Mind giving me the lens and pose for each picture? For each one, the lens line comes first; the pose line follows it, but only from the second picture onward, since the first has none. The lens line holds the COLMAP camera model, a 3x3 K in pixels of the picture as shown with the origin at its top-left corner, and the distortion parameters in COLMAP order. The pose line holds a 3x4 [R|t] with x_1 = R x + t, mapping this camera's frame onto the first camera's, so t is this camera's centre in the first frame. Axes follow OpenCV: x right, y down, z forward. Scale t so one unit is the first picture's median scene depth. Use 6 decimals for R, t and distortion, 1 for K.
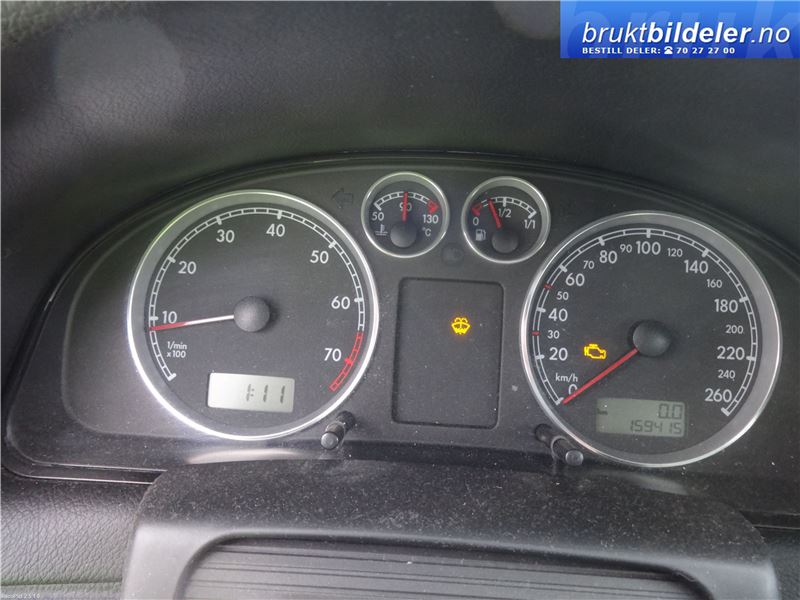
lens RADIAL K [[587.3, 0, 400.5], [0, 587.3, 298.8], [0, 0, 1]] dist [0.013650, -0.004871]
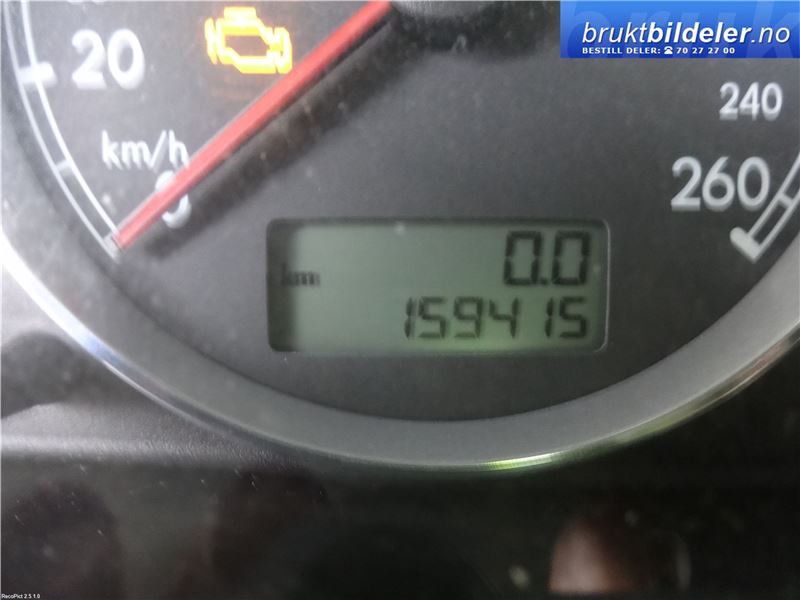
lens RADIAL K [[587.3, 0, 399.6], [0, 587.3, 301.3], [0, 0, 1]] dist [0.013650, -0.004871]
pose [[0.996890, -0.062385, 0.048143, 0.377011], [0.057661, 0.993906, 0.093947, 0.181880], [-0.053711, -0.090878, 0.994413, 0.734836]]
